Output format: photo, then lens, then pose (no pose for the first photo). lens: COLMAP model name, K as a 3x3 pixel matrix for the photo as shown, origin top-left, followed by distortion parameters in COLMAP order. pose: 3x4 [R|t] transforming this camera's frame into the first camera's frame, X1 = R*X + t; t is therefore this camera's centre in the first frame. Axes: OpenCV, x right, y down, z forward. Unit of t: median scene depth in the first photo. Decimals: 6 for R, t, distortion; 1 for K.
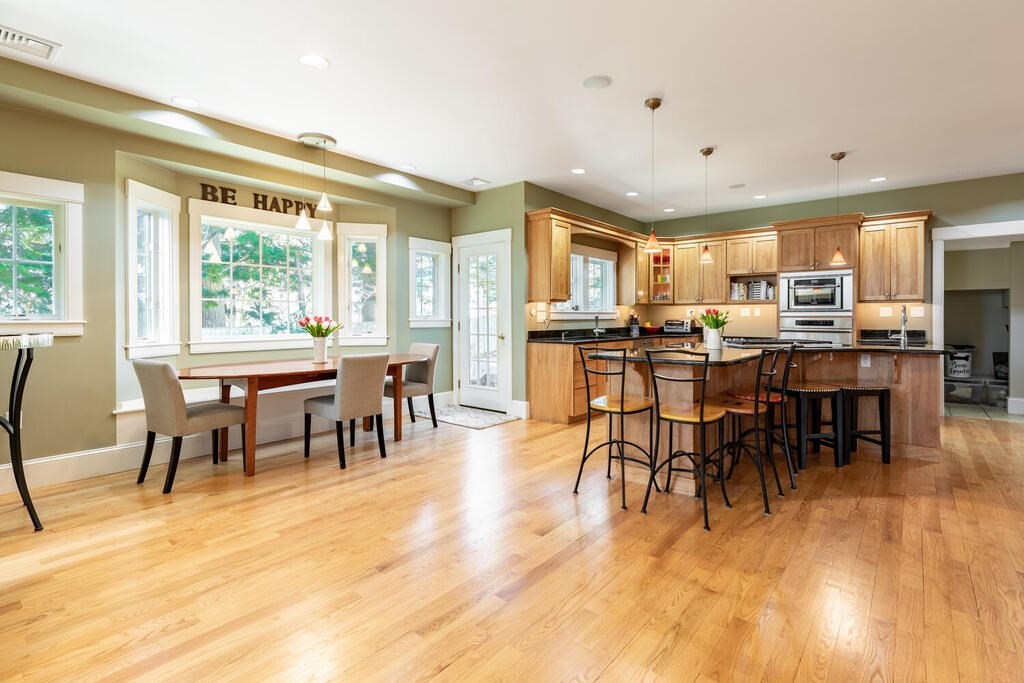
lens RADIAL K [[469.6, 0, 527.3], [0, 469.6, 316.7], [0, 0, 1]] dist [0.003490, 0.000253]
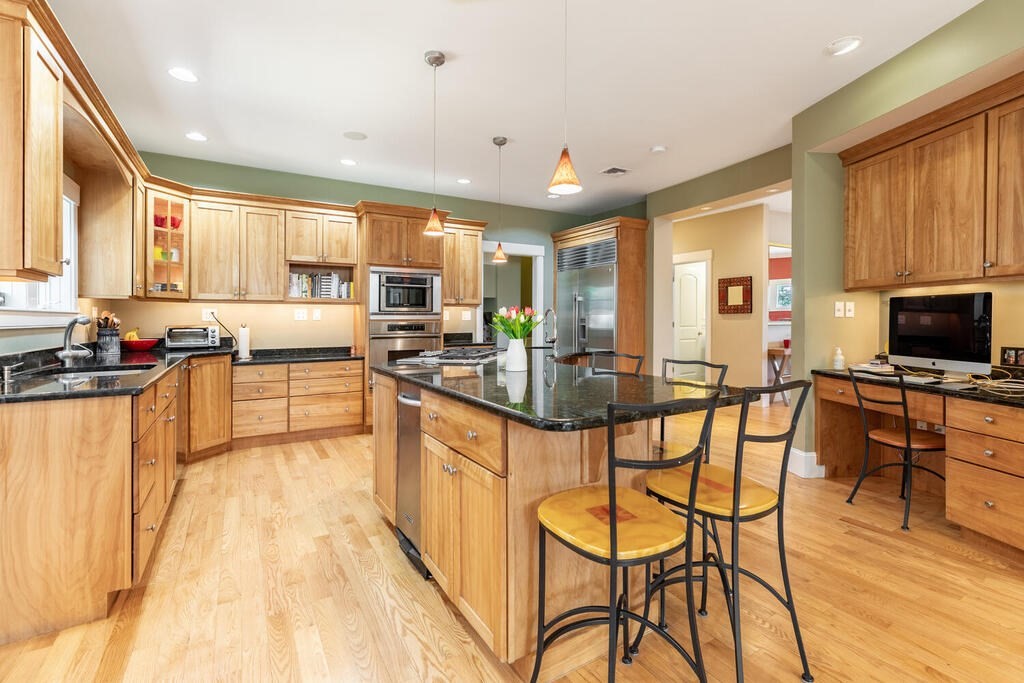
lens RADIAL K [[469.6, 0, 517.4], [0, 469.6, 320.2], [0, 0, 1]] dist [0.003490, 0.000253]
pose [[0.332284, -0.000199, 0.943179, -0.120156], [0.003577, 0.999993, -0.001049, 0.000783], [-0.943172, 0.003722, 0.332283, 0.466064]]
